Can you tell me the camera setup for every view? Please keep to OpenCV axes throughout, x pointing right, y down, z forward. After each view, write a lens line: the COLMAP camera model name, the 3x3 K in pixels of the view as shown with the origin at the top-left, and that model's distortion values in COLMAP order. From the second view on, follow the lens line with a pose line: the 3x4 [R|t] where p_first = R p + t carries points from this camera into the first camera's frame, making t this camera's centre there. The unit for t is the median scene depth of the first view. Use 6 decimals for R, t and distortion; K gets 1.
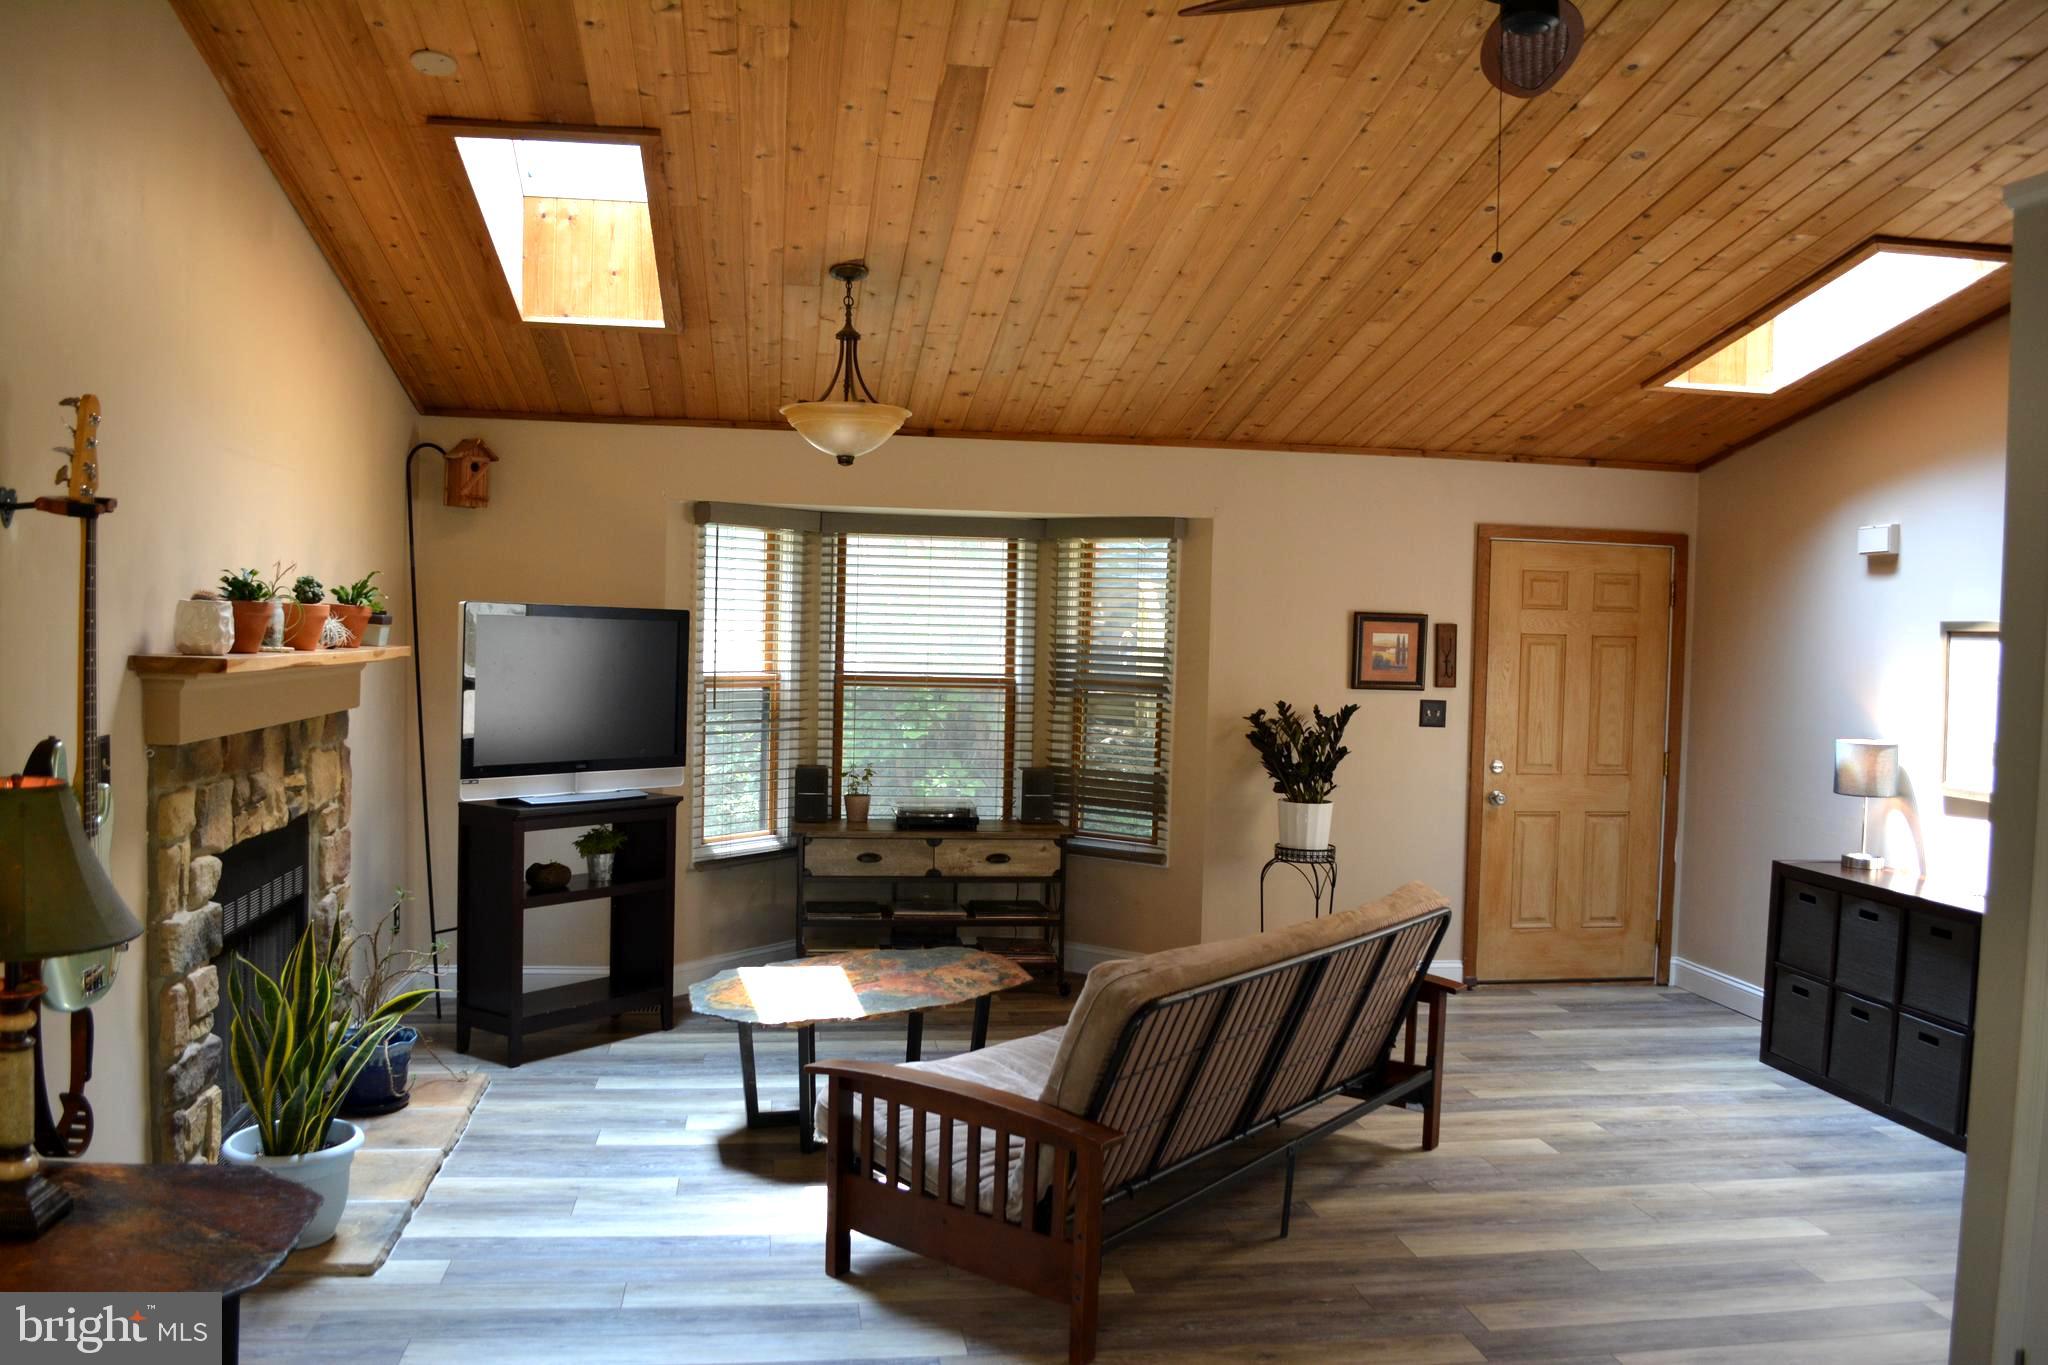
lens RADIAL K [[1622.1, 0, 1024.0], [0, 1622.1, 682.5], [0, 0, 1]] dist [-0.070090, 0.011333]
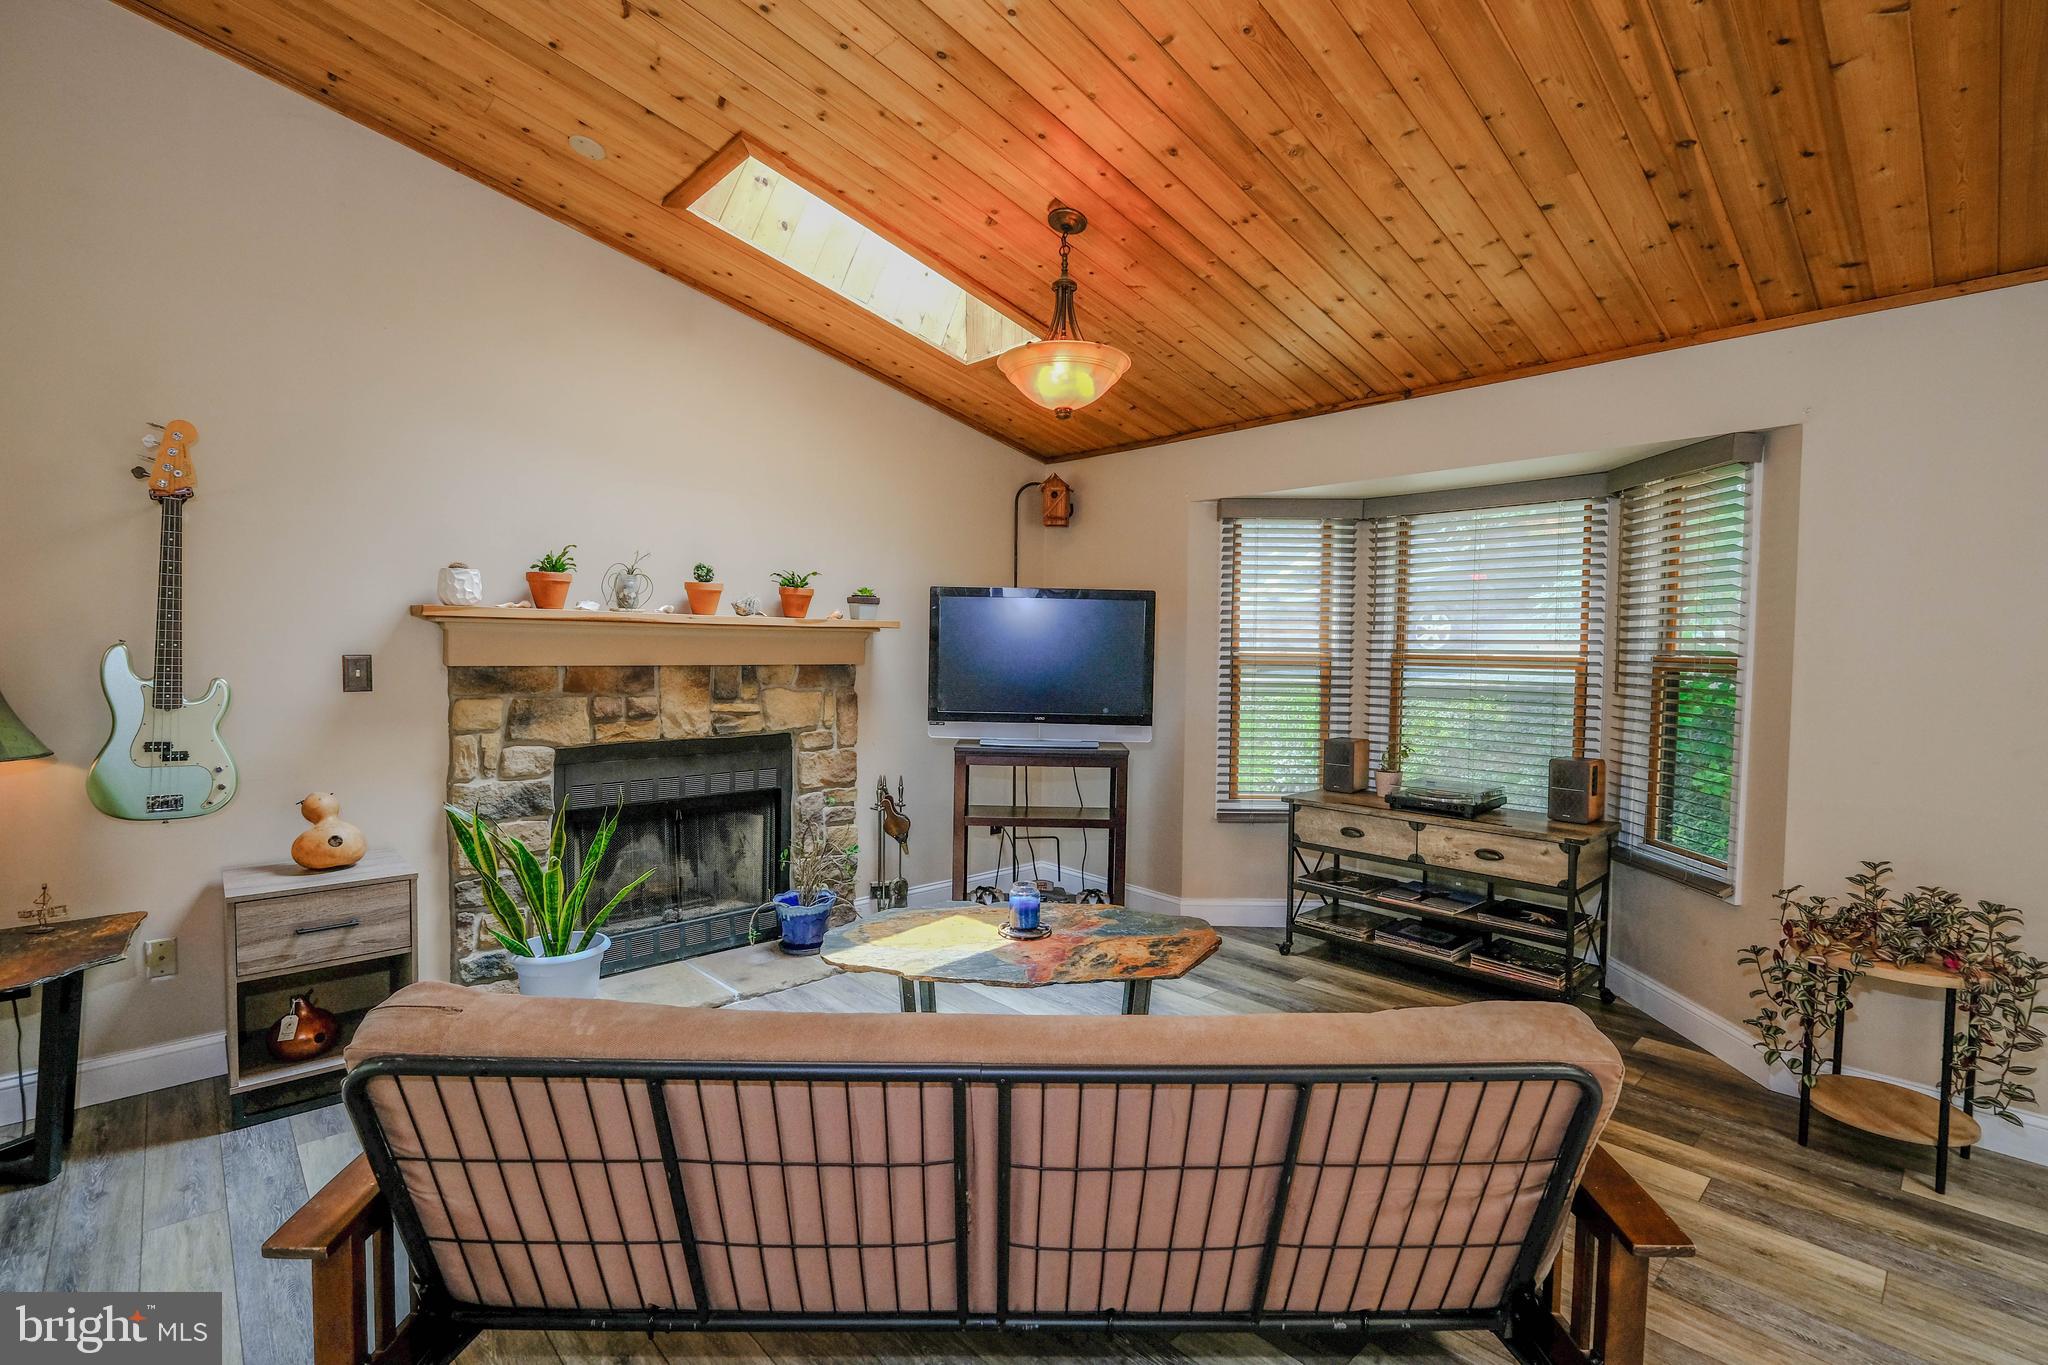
lens RADIAL K [[950.2, 0, 1024.0], [0, 950.2, 682.5], [0, 0, 1]] dist [0.002057, -0.000117]
pose [[0.563466, 0.008428, -0.826096, 0.274060], [-0.027439, 0.999587, -0.008518, 0.025772], [0.825684, 0.027467, 0.563465, 0.498740]]
